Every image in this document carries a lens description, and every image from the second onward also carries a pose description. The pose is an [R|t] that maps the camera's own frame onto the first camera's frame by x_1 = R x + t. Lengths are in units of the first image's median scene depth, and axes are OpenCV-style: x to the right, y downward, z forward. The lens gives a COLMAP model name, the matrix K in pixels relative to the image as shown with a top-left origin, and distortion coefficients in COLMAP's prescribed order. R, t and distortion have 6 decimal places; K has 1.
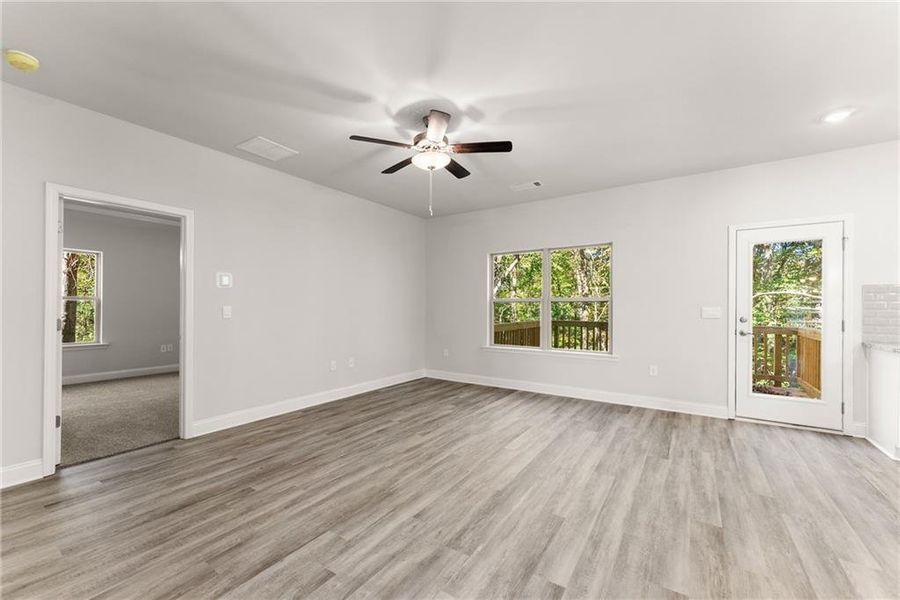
lens RADIAL K [[363.8, 0, 445.3], [0, 363.8, 307.2], [0, 0, 1]] dist [-0.000027, -0.000216]
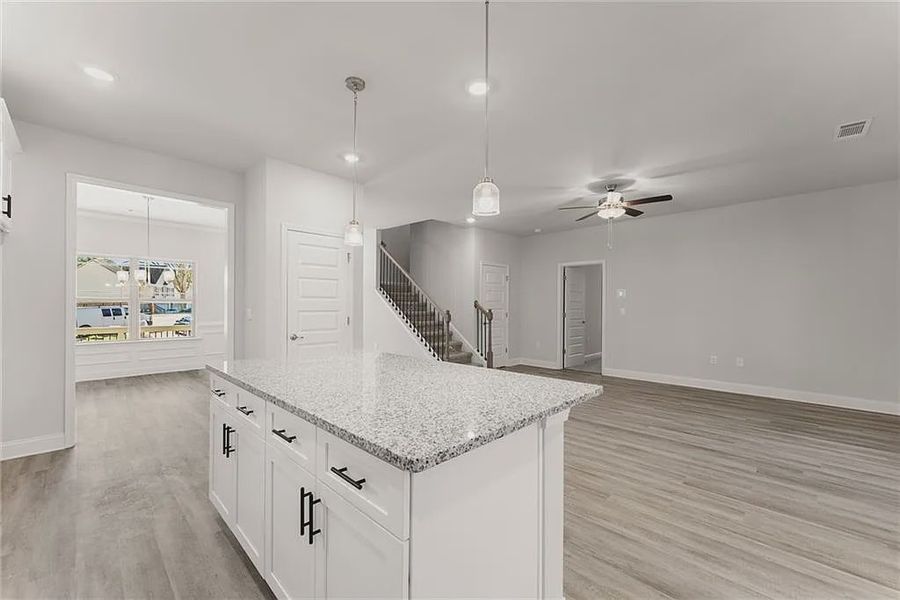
lens RADIAL K [[361.5, 0, 447.6], [0, 361.5, 304.5], [0, 0, 1]] dist [0.000051, 0.000022]
pose [[-0.180972, -0.008826, -0.983449, 1.381650], [-0.007826, 0.999941, -0.007534, -0.000777], [0.983457, 0.006333, -0.181030, 0.525817]]
